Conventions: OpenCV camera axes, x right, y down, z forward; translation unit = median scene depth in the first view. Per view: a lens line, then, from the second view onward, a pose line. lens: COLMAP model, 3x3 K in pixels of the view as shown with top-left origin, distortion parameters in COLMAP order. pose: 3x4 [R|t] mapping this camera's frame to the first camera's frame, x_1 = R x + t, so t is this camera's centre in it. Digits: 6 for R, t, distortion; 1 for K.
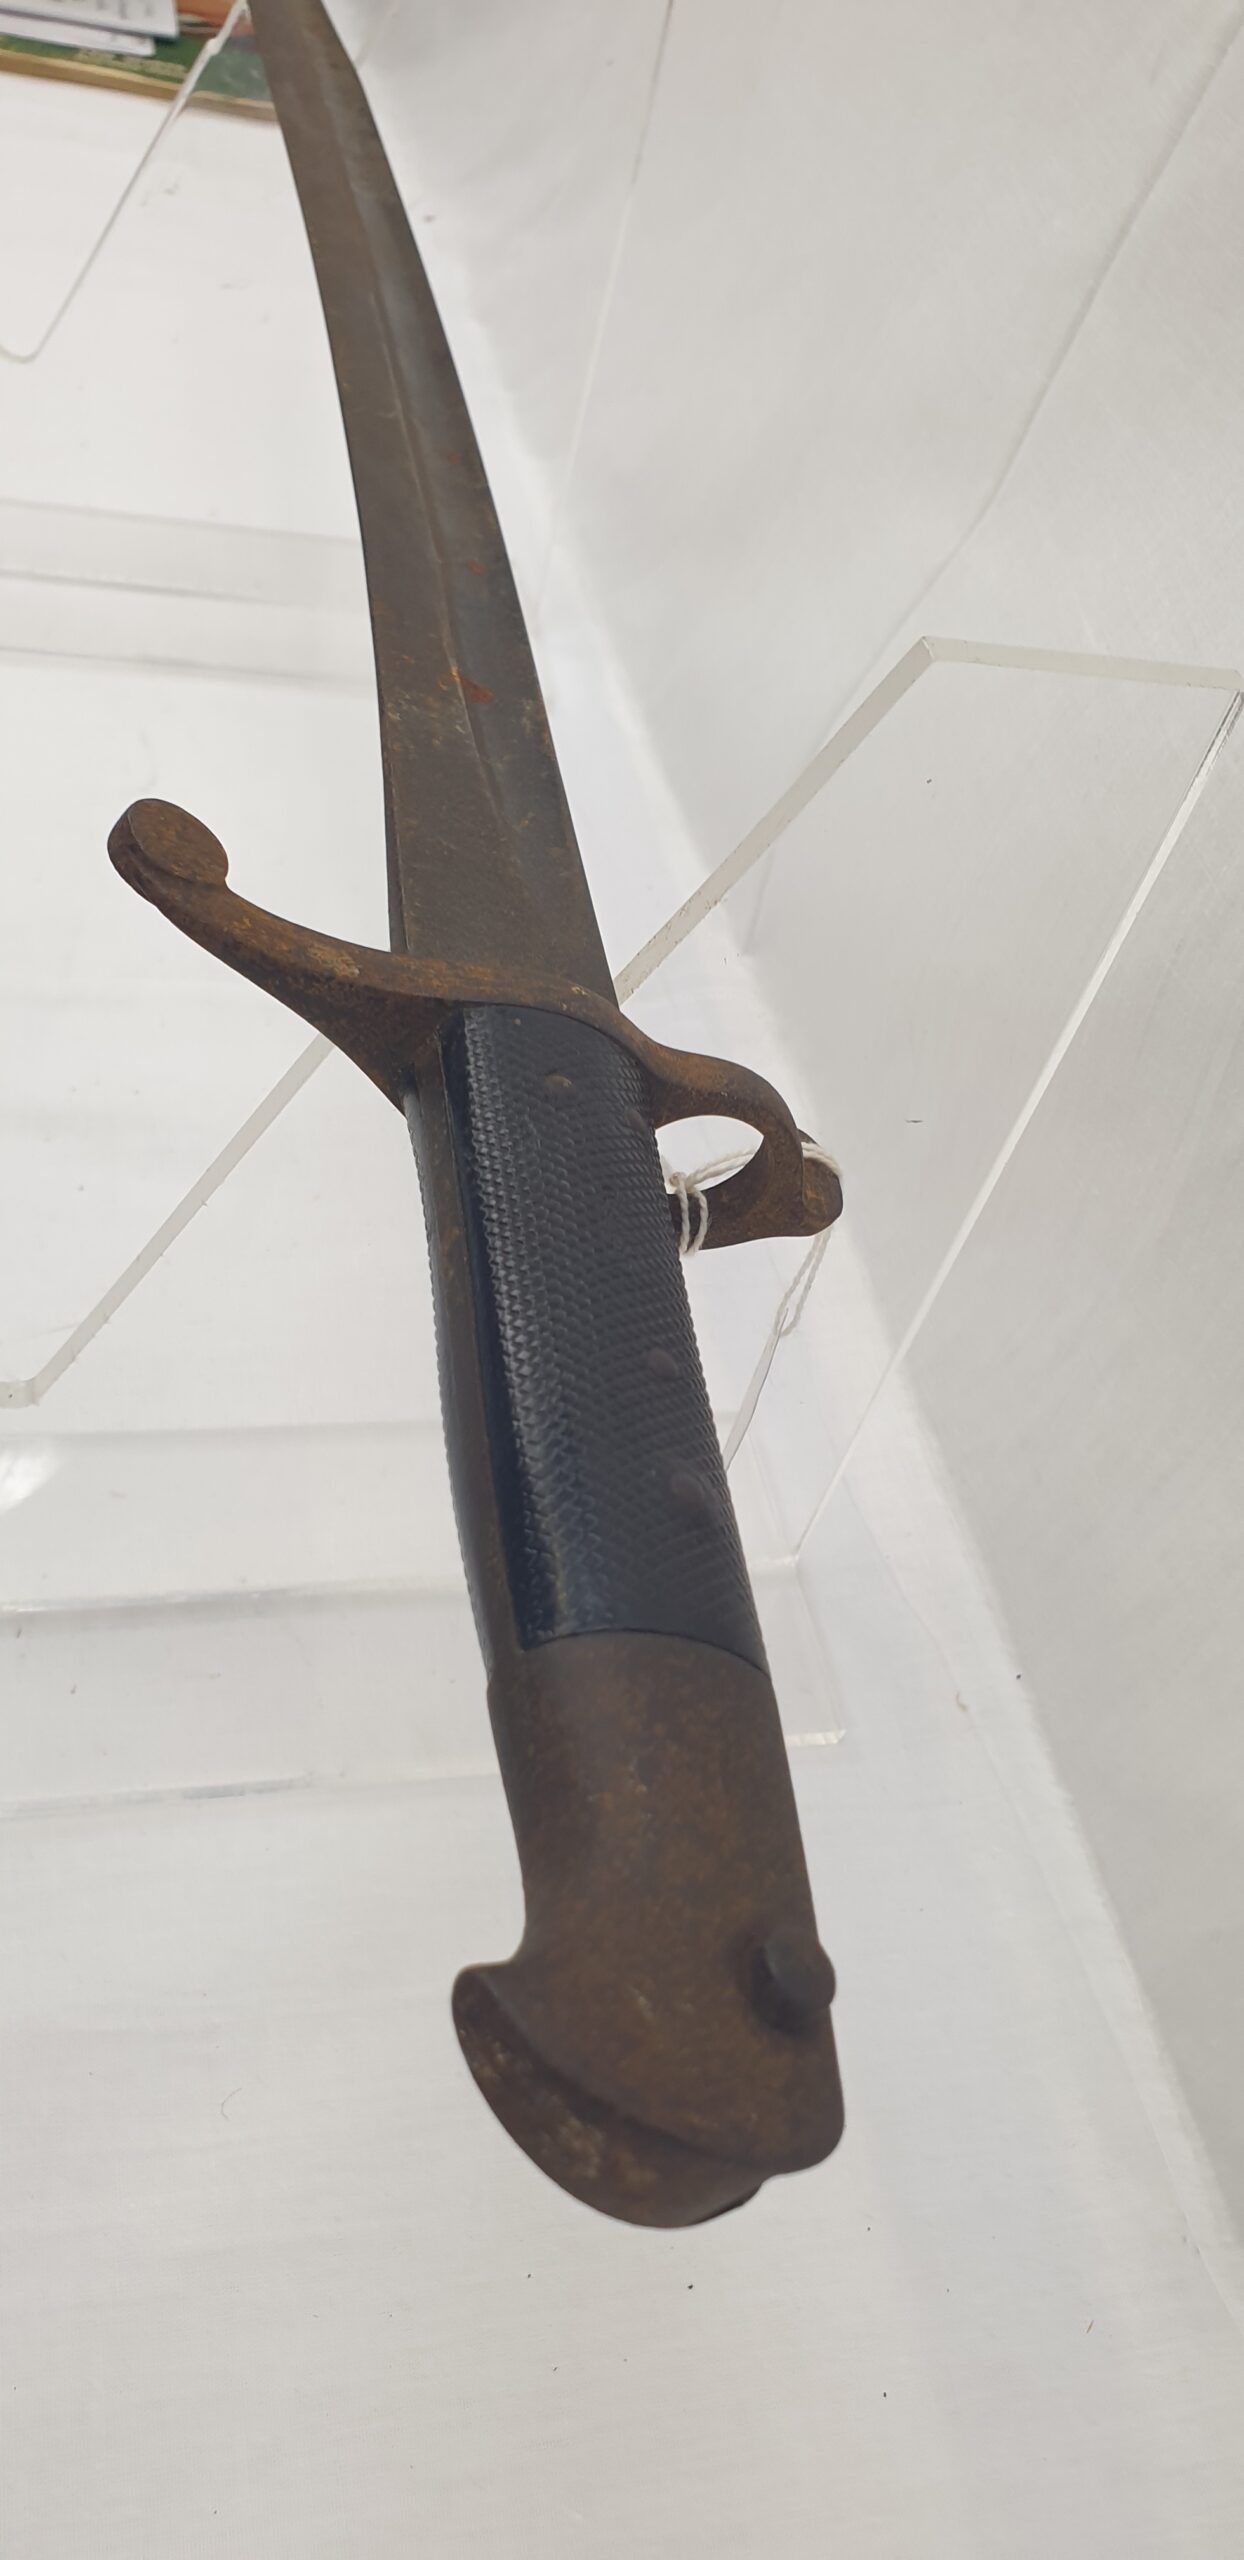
lens RADIAL K [[1958.4, 0, 625.3], [0, 1958.4, 1330.6], [0, 0, 1]] dist [-0.019651, 0.005107]
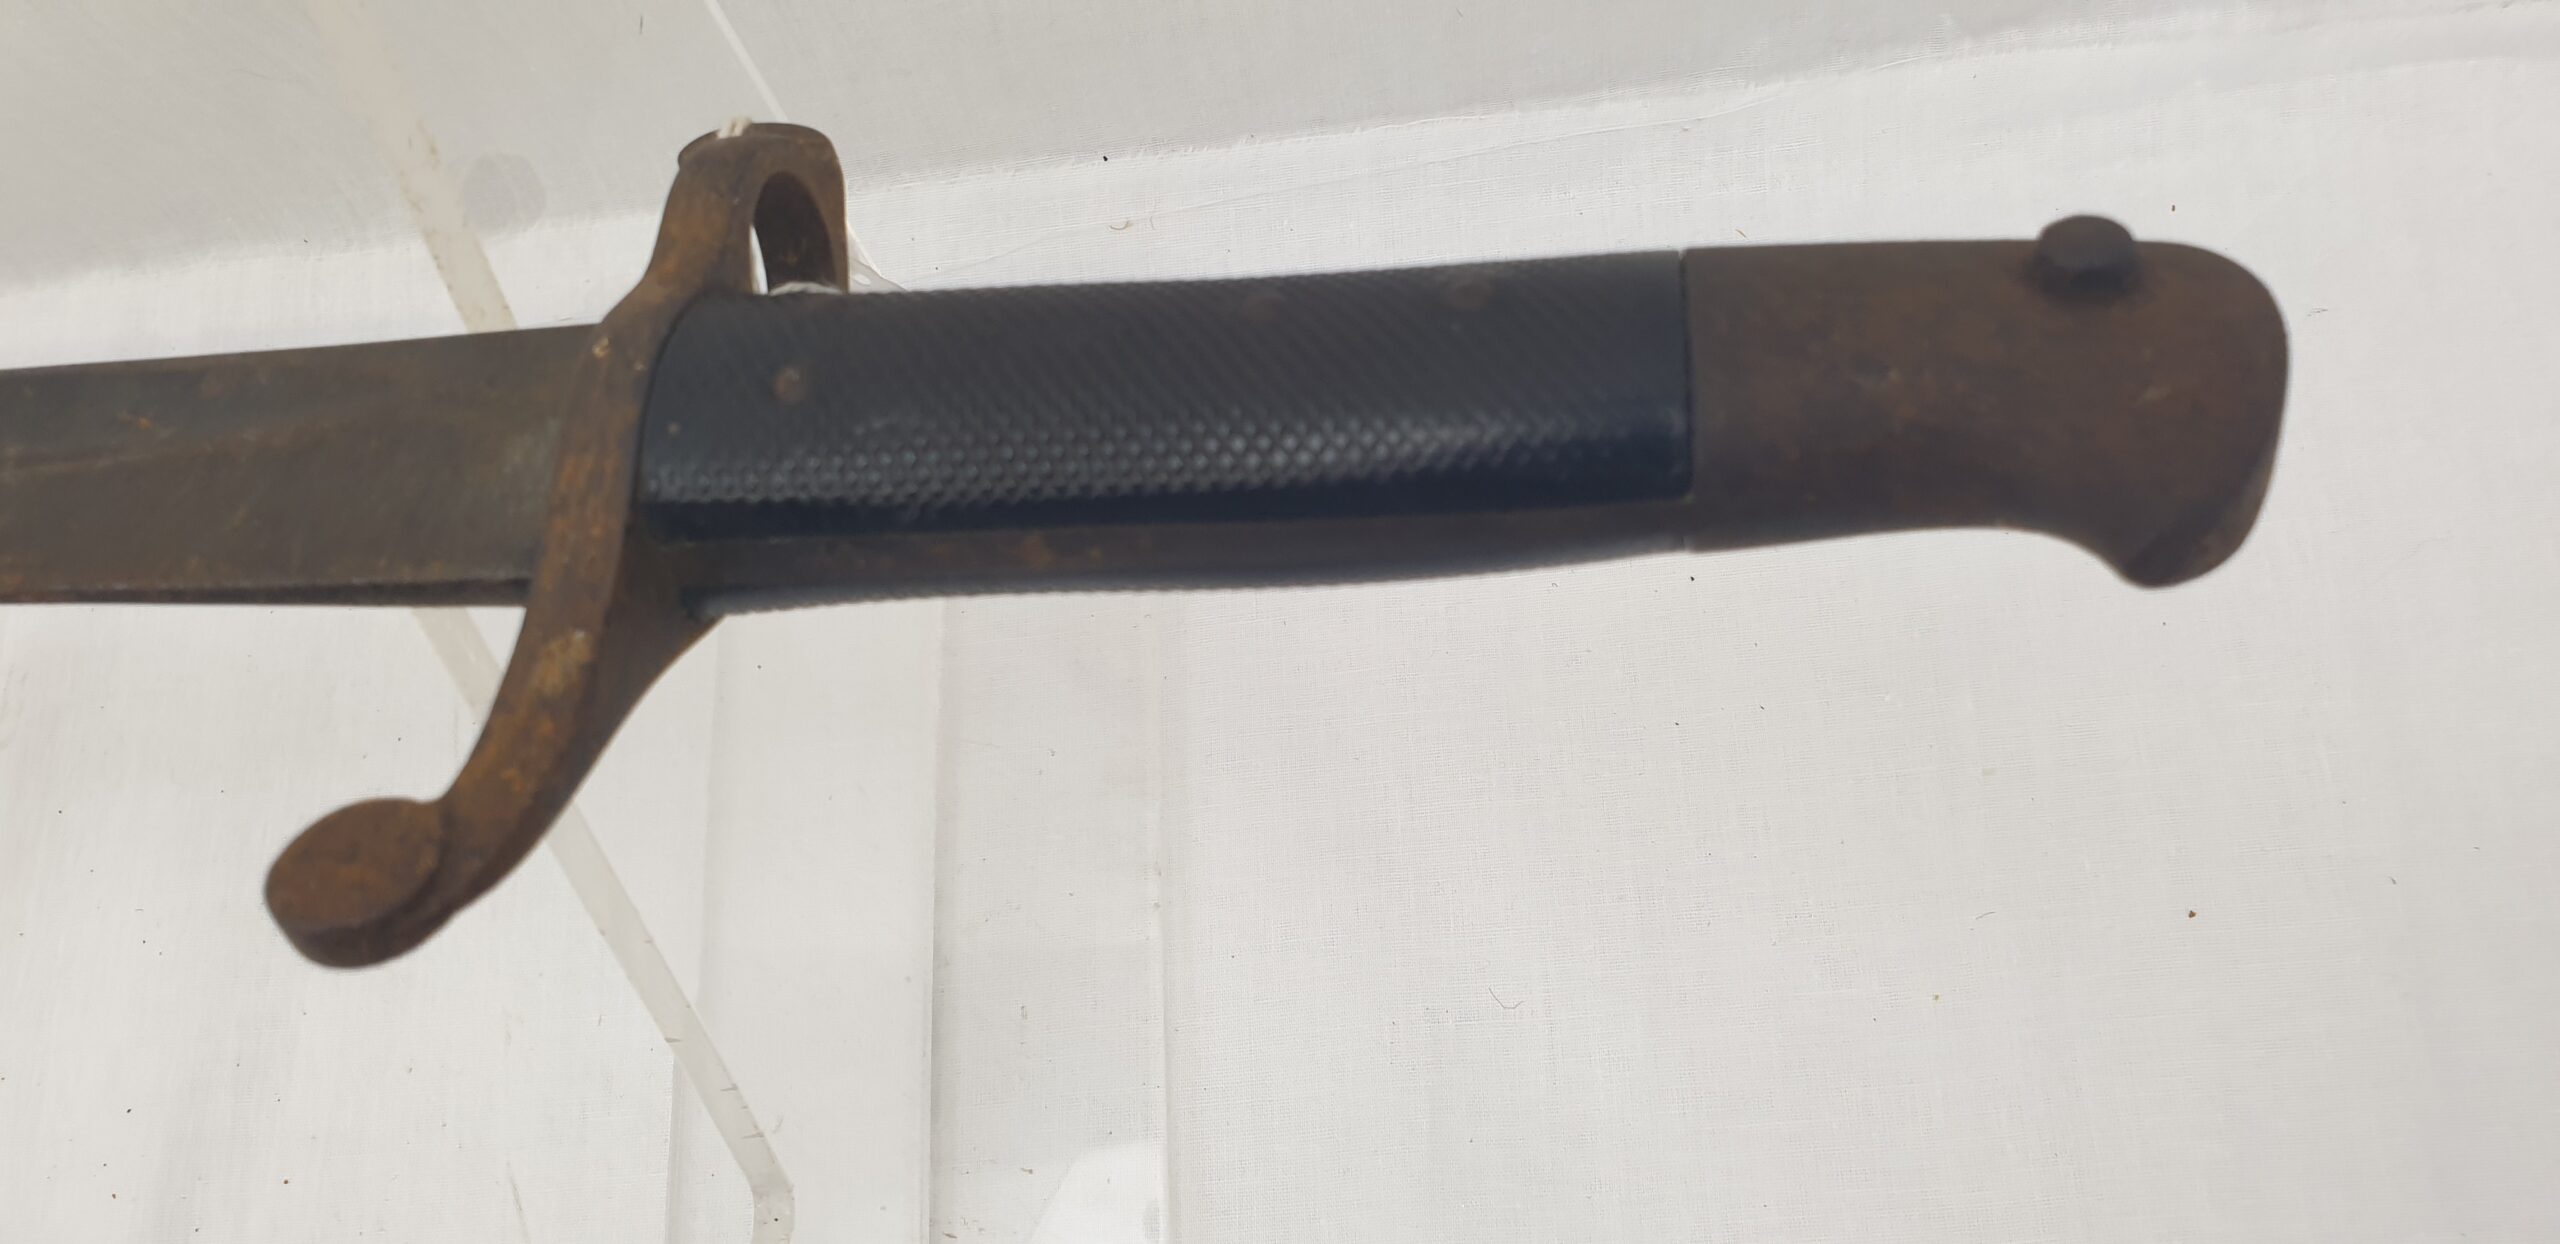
lens RADIAL K [[1958.4, 0, 1297.6], [0, 1958.4, 625.3], [0, 0, 1]] dist [-0.019651, 0.005107]
pose [[0.130639, -0.986501, 0.098736, -0.168035], [0.840773, 0.163012, 0.516263, -0.325288], [-0.525390, 0.015571, 0.850719, 0.268583]]
